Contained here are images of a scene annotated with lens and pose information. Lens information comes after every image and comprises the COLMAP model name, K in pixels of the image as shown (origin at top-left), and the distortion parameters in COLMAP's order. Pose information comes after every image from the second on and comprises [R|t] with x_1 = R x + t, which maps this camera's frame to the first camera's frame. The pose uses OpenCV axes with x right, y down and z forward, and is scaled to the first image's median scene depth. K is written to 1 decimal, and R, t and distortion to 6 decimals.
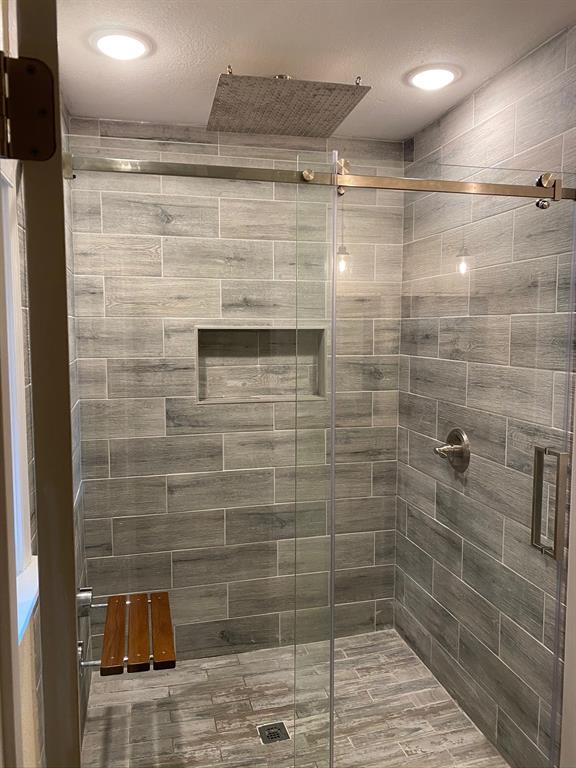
lens RADIAL K [[588.8, 0, 287.8], [0, 588.8, 387.8], [0, 0, 1]] dist [0.101141, -0.139350]
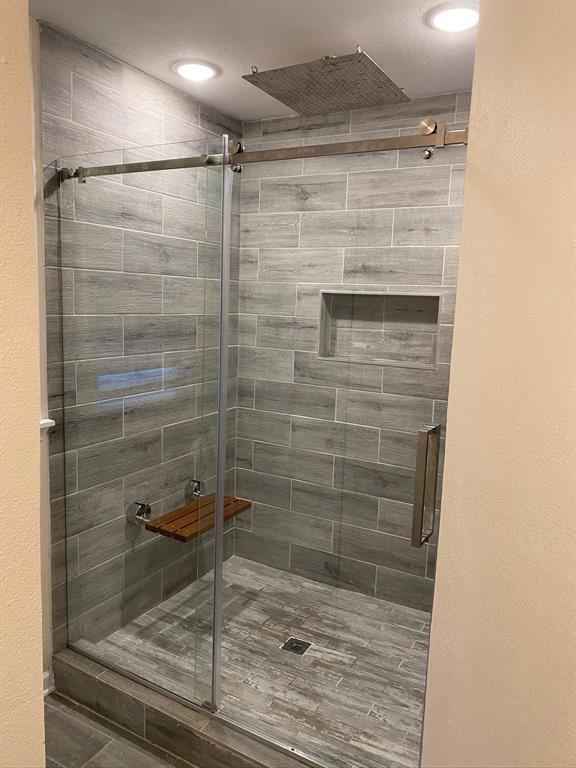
lens RADIAL K [[592.2, 0, 288.0], [0, 592.2, 384.0], [0, 0, 1]] dist [0.116363, -0.157954]
pose [[0.727940, 0.128927, -0.673410, 0.588539], [-0.107251, 0.991483, 0.073887, -0.003218], [0.677200, 0.018439, 0.735568, 0.117766]]
